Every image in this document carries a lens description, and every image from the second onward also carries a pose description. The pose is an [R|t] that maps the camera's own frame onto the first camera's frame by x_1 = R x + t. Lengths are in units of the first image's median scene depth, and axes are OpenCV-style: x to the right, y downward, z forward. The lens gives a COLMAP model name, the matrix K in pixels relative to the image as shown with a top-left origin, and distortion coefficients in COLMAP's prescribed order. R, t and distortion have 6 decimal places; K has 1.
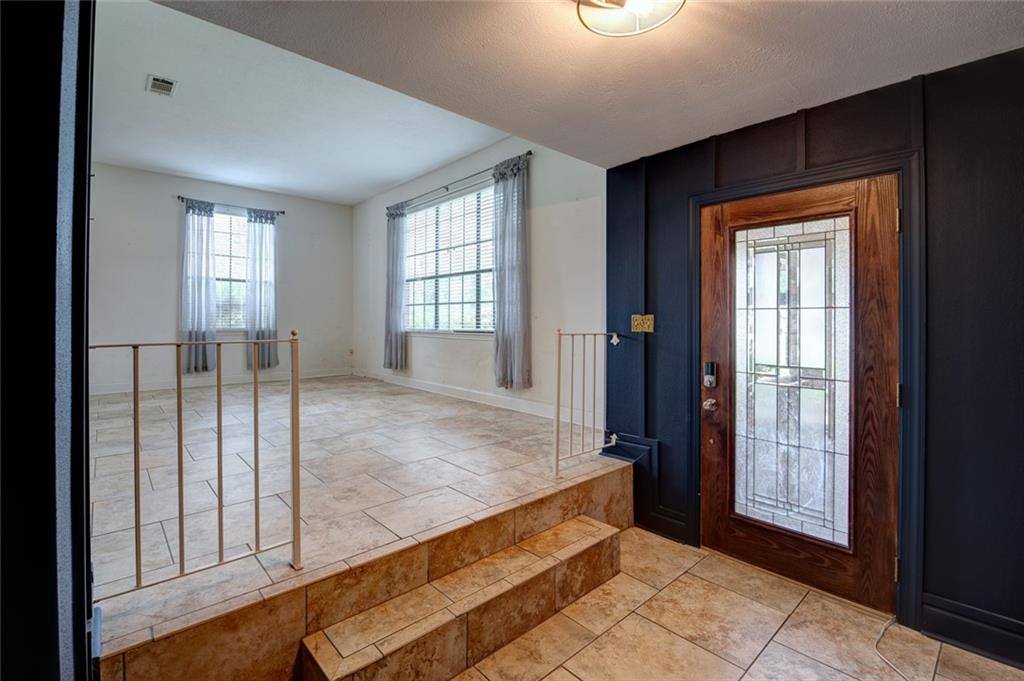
lens RADIAL K [[476.8, 0, 492.5], [0, 476.8, 320.9], [0, 0, 1]] dist [-0.001441, -0.000245]
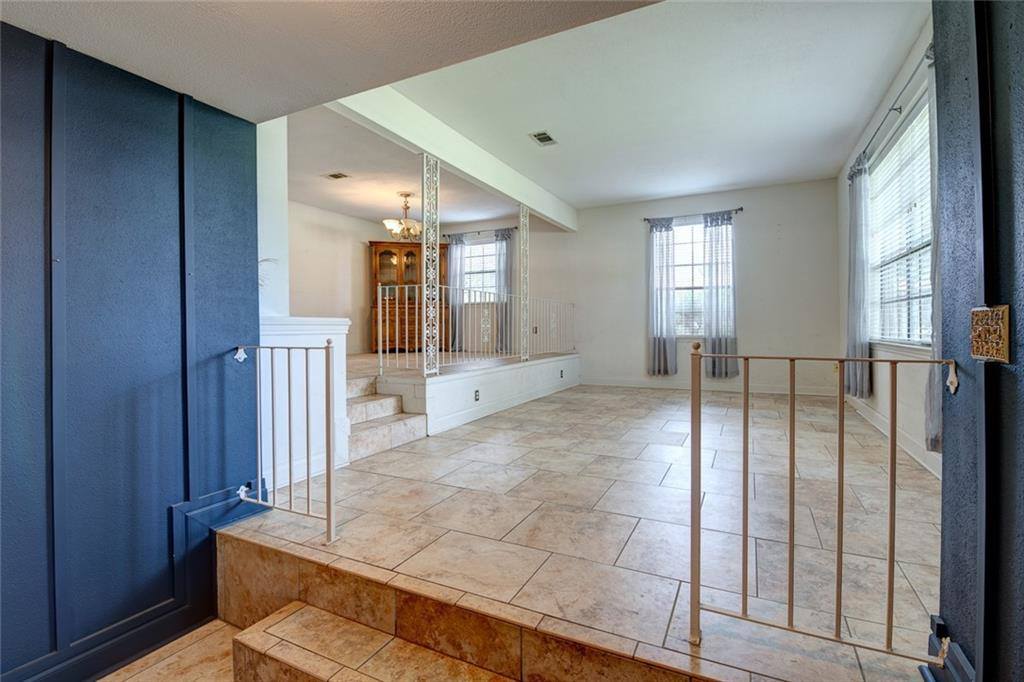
lens RADIAL K [[456.7, 0, 508.9], [0, 456.7, 330.4], [0, 0, 1]] dist [-0.002585, -0.000642]
pose [[0.375888, 0.000059, -0.926665, 0.227168], [0.007553, 0.999967, 0.003127, -0.000786], [0.926634, -0.008175, 0.375875, 0.285986]]
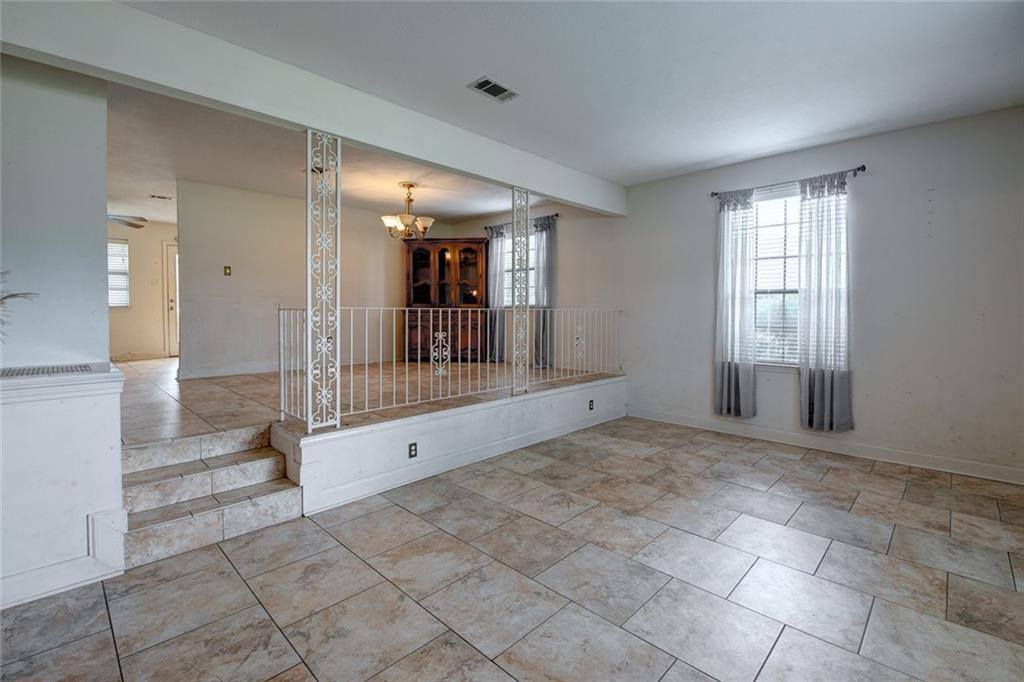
lens RADIAL K [[456.7, 0, 508.9], [0, 456.7, 330.4], [0, 0, 1]] dist [-0.002585, -0.000642]
pose [[0.096653, 0.031822, -0.994809, 0.079158], [0.003898, 0.999469, 0.032350, -0.056388], [0.995310, -0.007004, 0.096478, 0.579850]]
